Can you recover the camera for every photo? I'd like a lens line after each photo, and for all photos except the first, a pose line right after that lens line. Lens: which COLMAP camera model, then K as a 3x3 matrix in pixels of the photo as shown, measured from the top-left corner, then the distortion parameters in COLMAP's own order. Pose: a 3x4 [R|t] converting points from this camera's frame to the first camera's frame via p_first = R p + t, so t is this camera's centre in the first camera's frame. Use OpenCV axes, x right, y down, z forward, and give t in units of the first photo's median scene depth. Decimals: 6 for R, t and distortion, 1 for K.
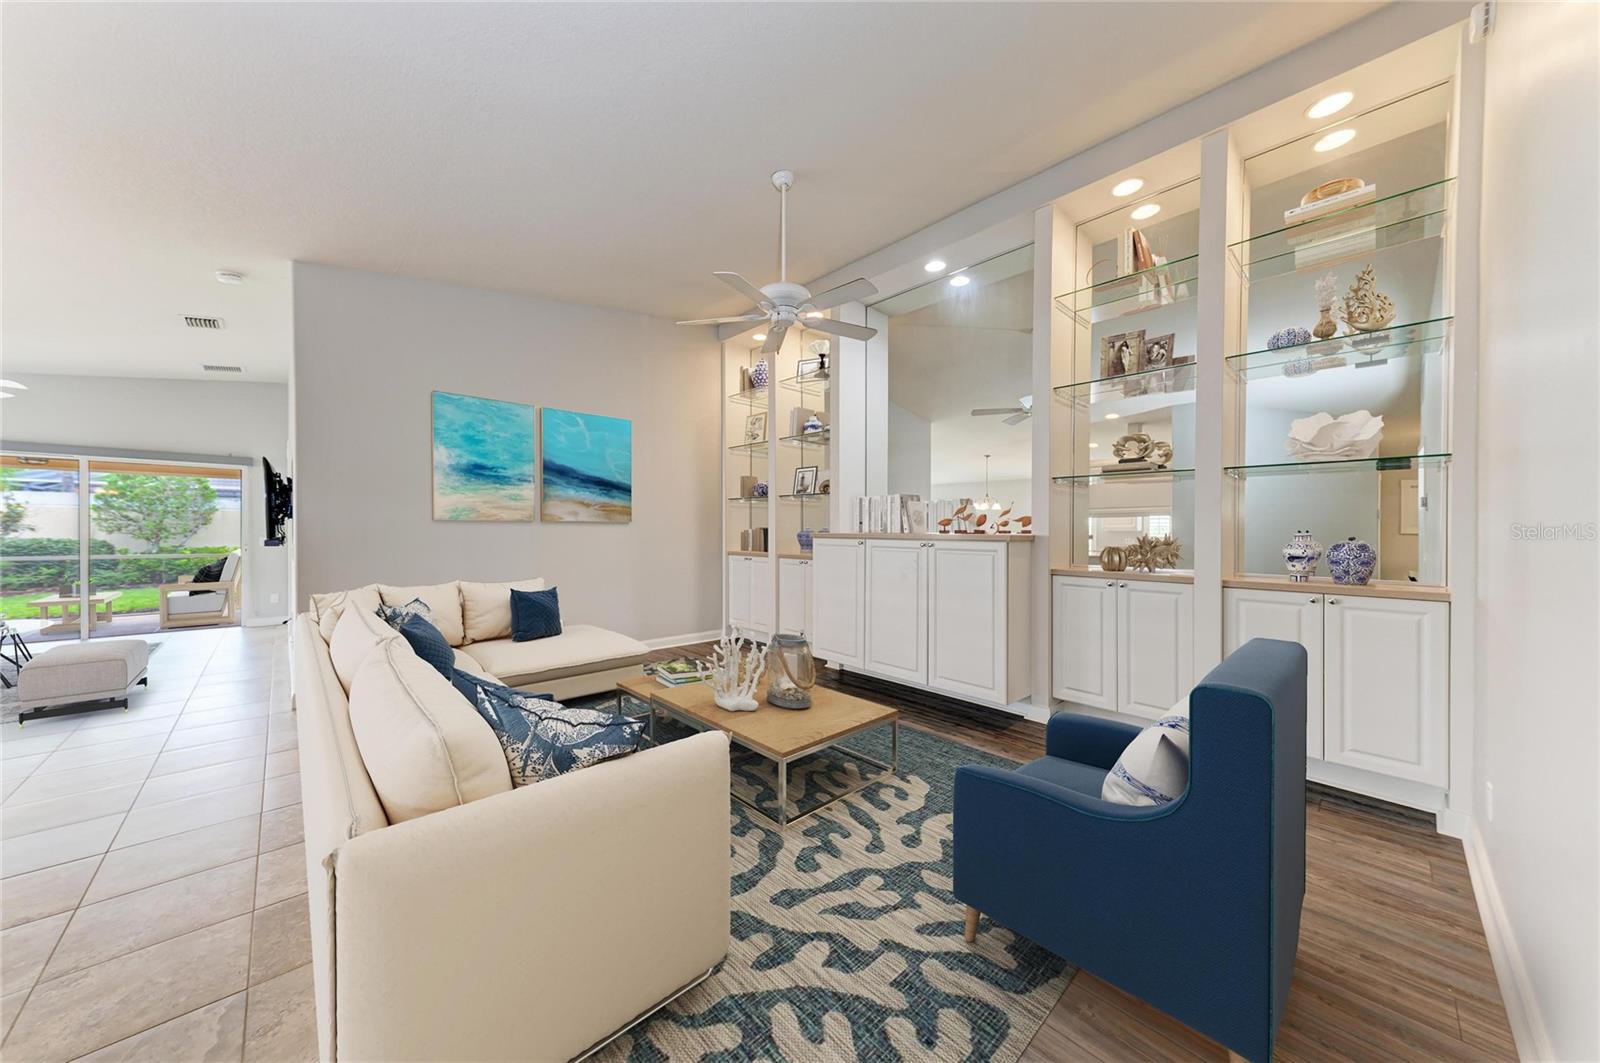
lens RADIAL K [[543.8, 0, 799.3], [0, 543.8, 526.8], [0, 0, 1]] dist [0.015793, -0.000020]
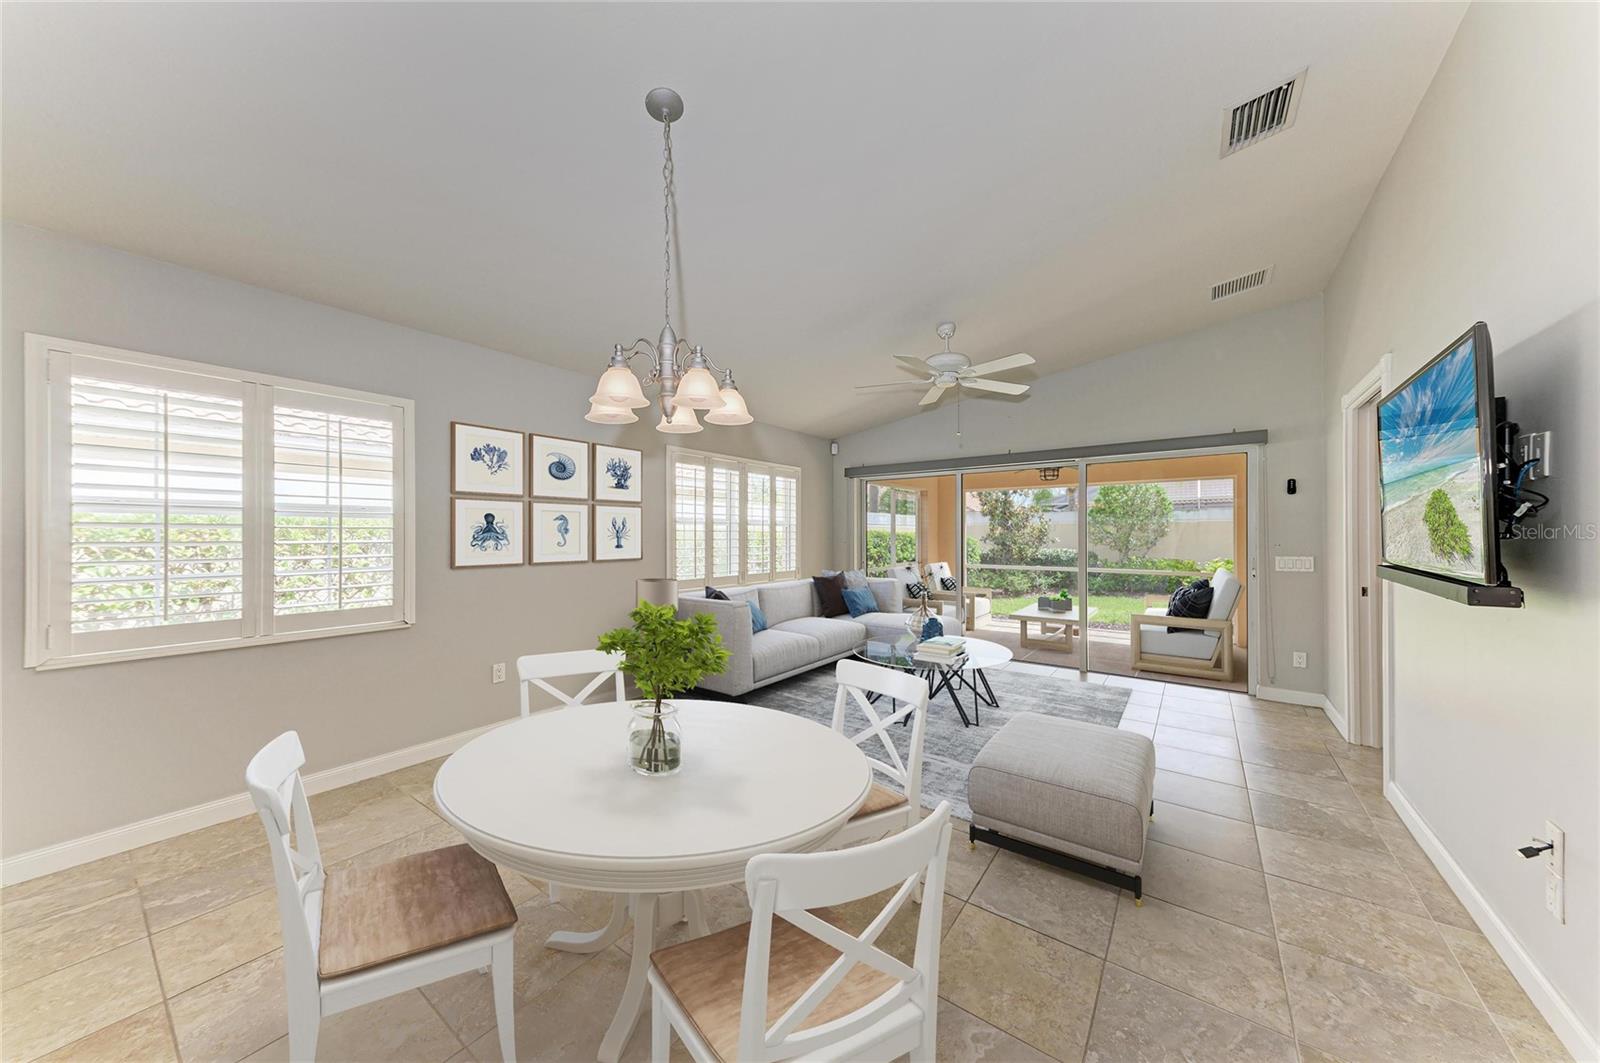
lens RADIAL K [[543.8, 0, 799.3], [0, 543.8, 526.8], [0, 0, 1]] dist [0.015793, -0.000020]
pose [[0.173528, -0.028781, -0.984408, -0.472238], [0.001515, 0.999580, -0.028957, 0.011687], [0.984828, 0.003534, 0.173499, 0.402940]]
